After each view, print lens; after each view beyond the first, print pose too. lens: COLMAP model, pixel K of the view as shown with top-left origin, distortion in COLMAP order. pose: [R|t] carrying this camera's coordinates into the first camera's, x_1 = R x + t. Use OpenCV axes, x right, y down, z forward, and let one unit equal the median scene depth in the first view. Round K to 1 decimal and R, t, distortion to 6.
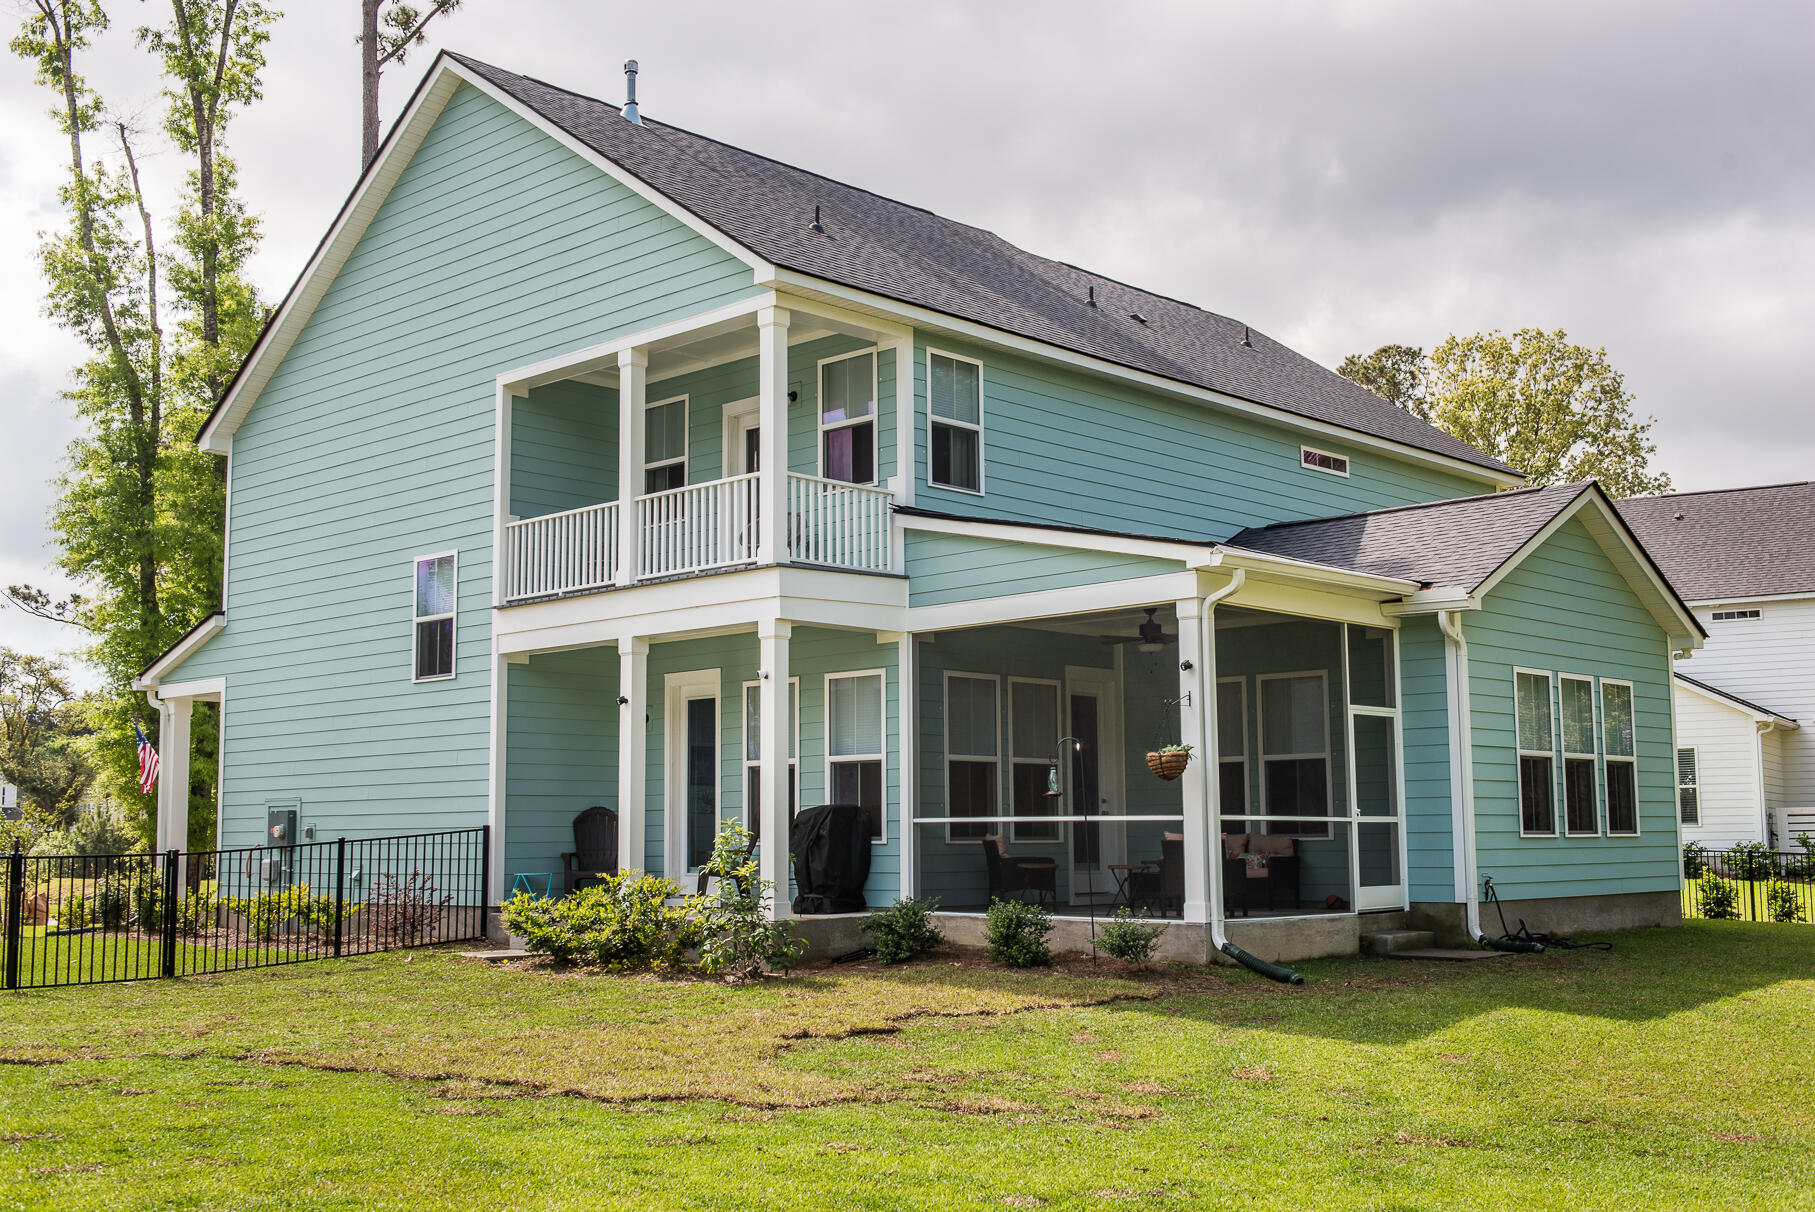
lens RADIAL K [[1956.7, 0, 907.5], [0, 1956.7, 606.0], [0, 0, 1]] dist [-0.023397, 0.015444]
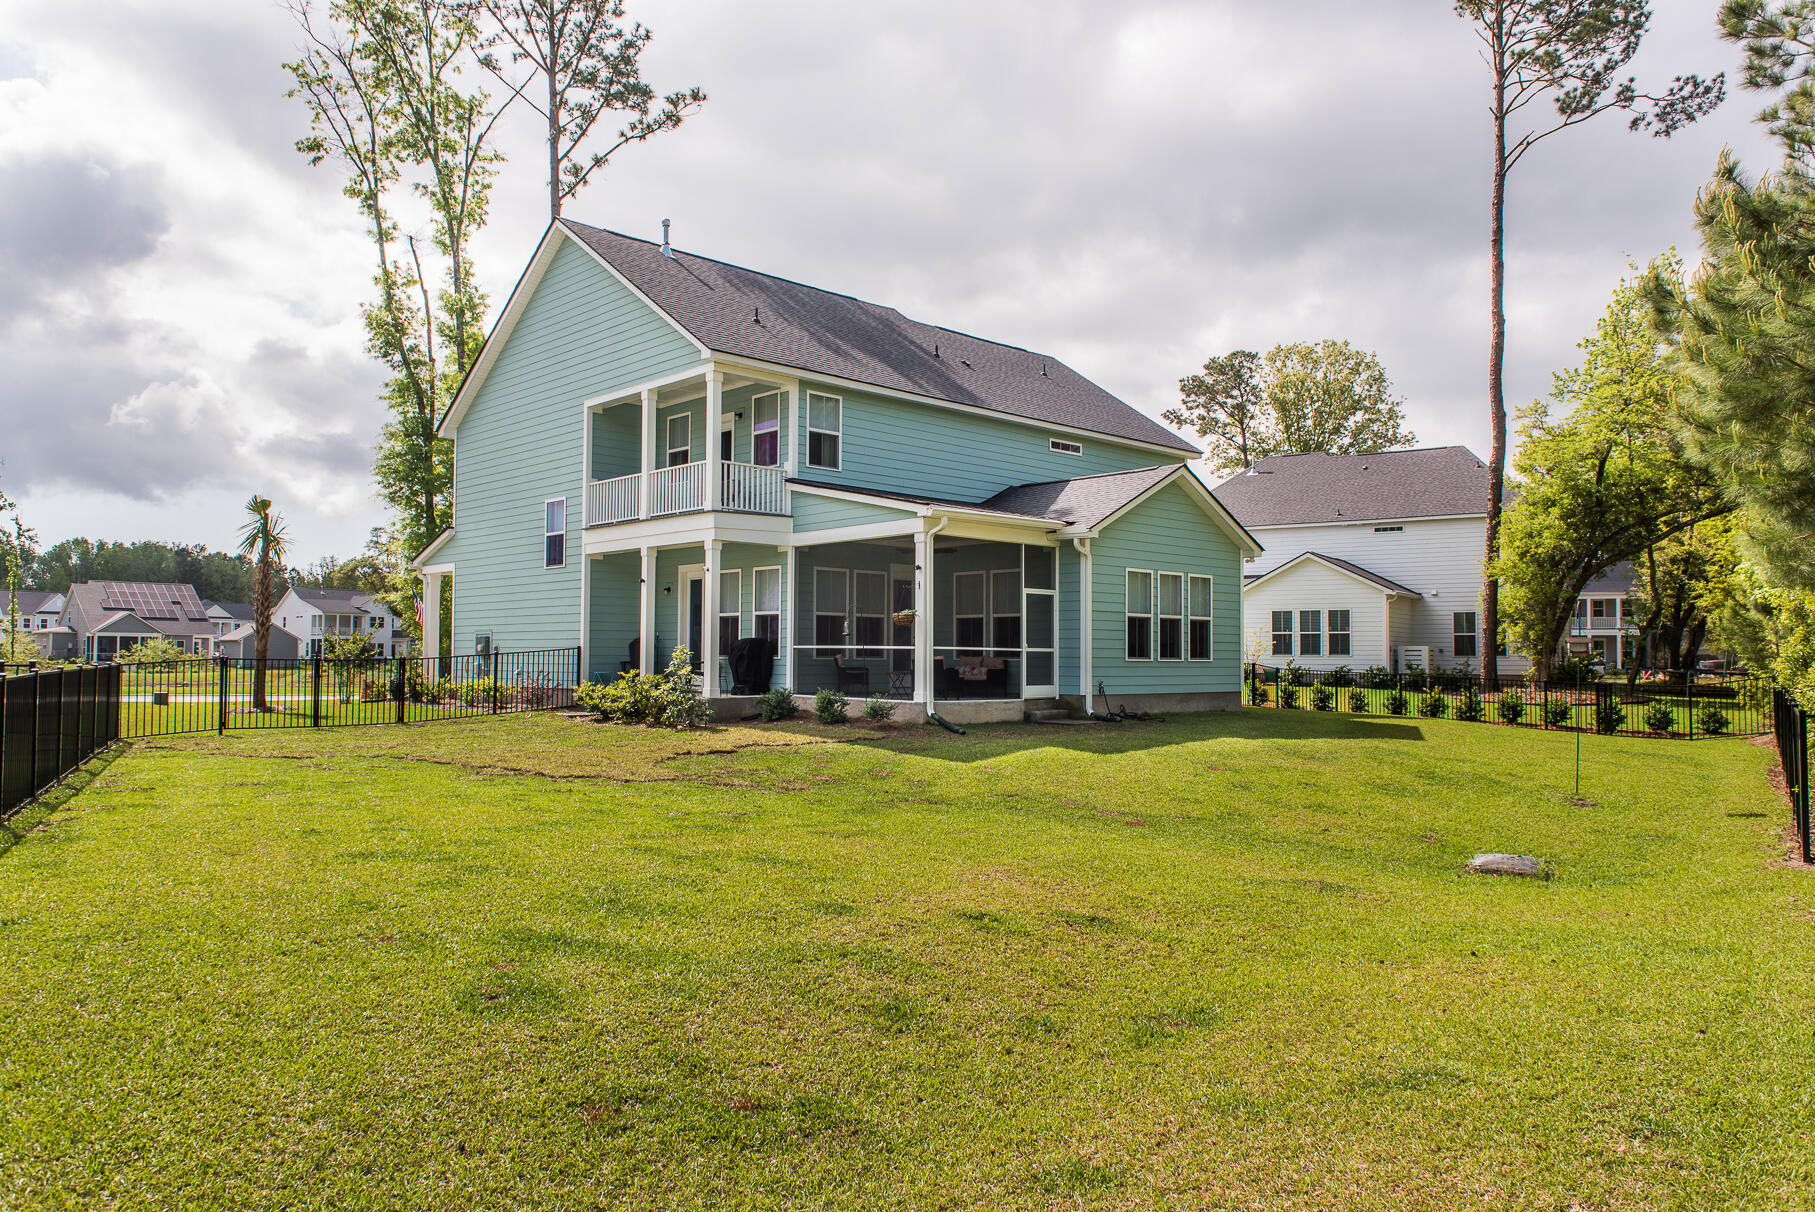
lens RADIAL K [[1251.1, 0, 907.5], [0, 1251.1, 606.0], [0, 0, 1]] dist [0.009711, 0.004066]
pose [[0.998565, 0.011965, -0.052198, 0.166737], [-0.007845, 0.996888, 0.078440, -0.023251], [0.052974, -0.077918, 0.995551, -0.177175]]
